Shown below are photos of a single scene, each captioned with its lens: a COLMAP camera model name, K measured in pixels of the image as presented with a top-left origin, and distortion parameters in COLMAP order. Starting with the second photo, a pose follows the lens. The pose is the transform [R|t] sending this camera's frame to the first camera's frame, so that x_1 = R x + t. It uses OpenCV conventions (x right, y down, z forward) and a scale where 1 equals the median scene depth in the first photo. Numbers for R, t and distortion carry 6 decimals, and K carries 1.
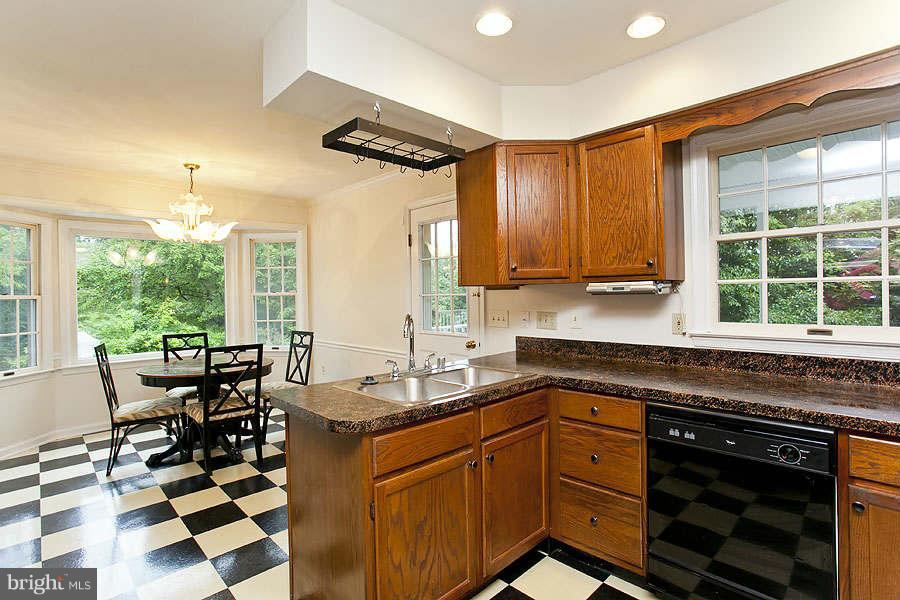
lens RADIAL K [[439.2, 0, 451.0], [0, 439.2, 299.1], [0, 0, 1]] dist [-0.026198, 0.000103]
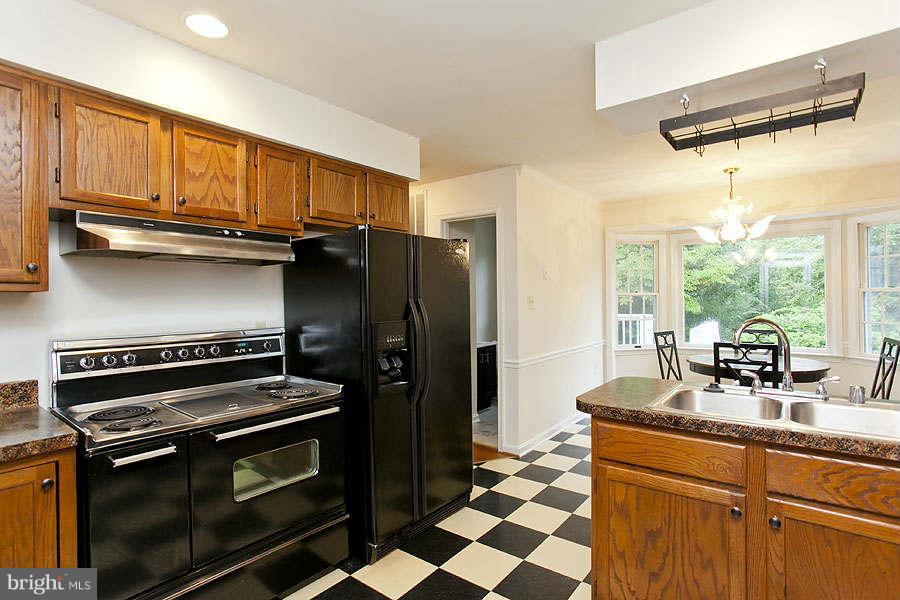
lens RADIAL K [[439.2, 0, 454.4], [0, 439.2, 300.0], [0, 0, 1]] dist [-0.026198, 0.000103]
pose [[0.136041, 0.011835, -0.990633, 0.403950], [0.005150, 0.999907, 0.012653, -0.008521], [0.990690, -0.006823, 0.135967, 0.212993]]
